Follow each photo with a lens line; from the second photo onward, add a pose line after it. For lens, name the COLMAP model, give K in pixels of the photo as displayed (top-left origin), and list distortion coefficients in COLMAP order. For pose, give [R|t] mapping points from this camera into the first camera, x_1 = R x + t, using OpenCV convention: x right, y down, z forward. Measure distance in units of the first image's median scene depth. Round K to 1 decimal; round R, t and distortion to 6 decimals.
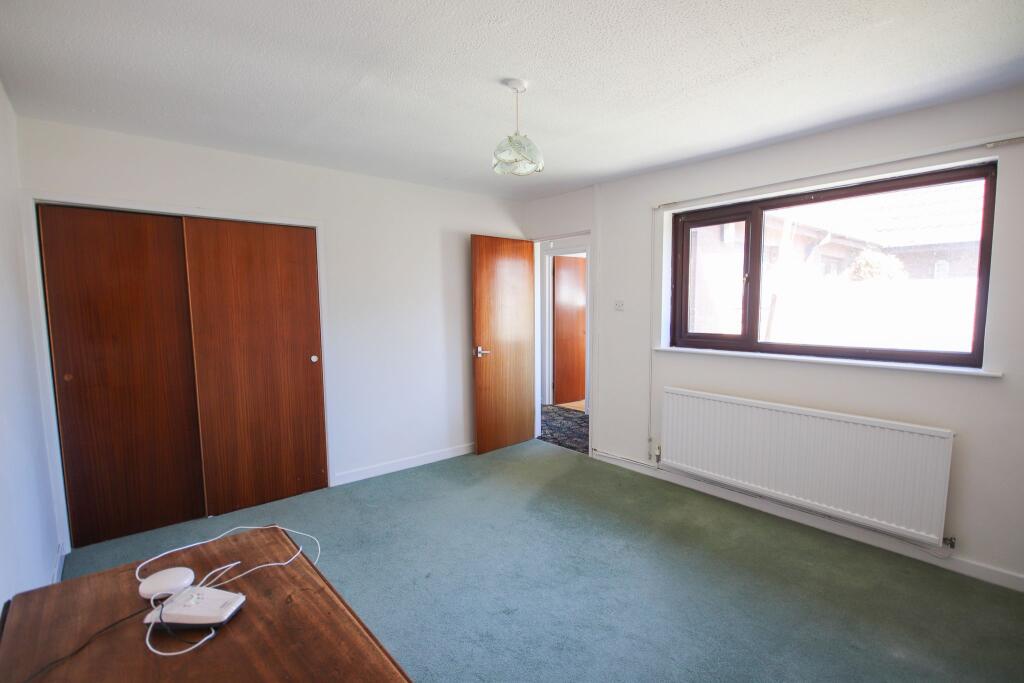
lens RADIAL K [[484.8, 0, 515.2], [0, 484.8, 353.5], [0, 0, 1]] dist [-0.002253, -0.000377]
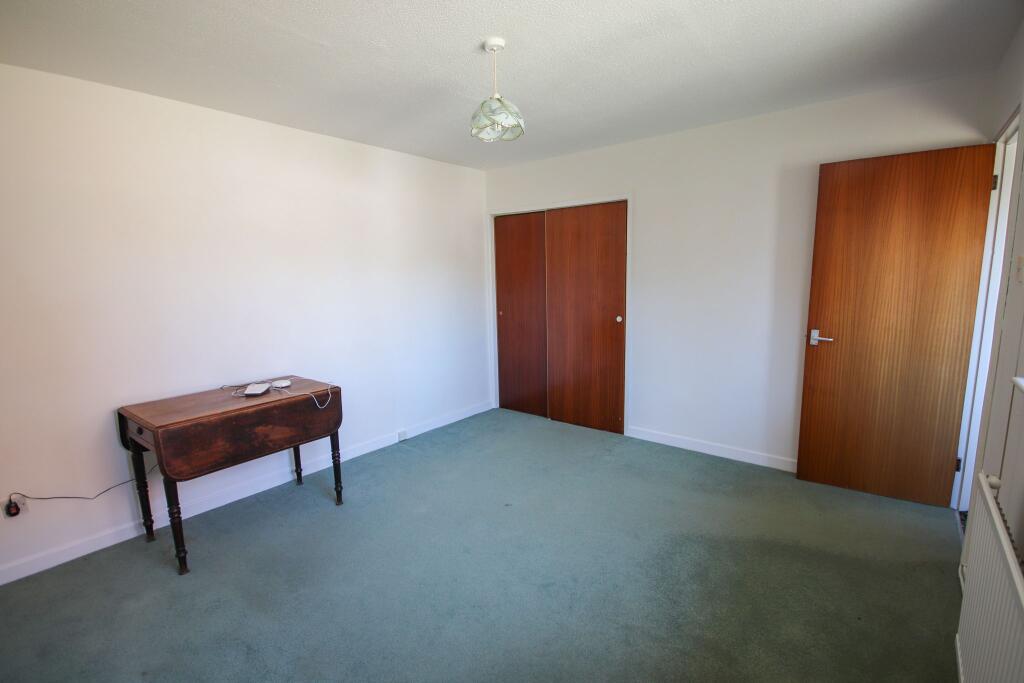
lens RADIAL K [[474.0, 0, 512.2], [0, 474.0, 352.9], [0, 0, 1]] dist [0.001402, 0.000280]
pose [[0.180330, 0.166998, -0.969326, 0.625107], [-0.081826, 0.984613, 0.154409, -0.061960], [0.980197, 0.051471, 0.191220, 0.547141]]
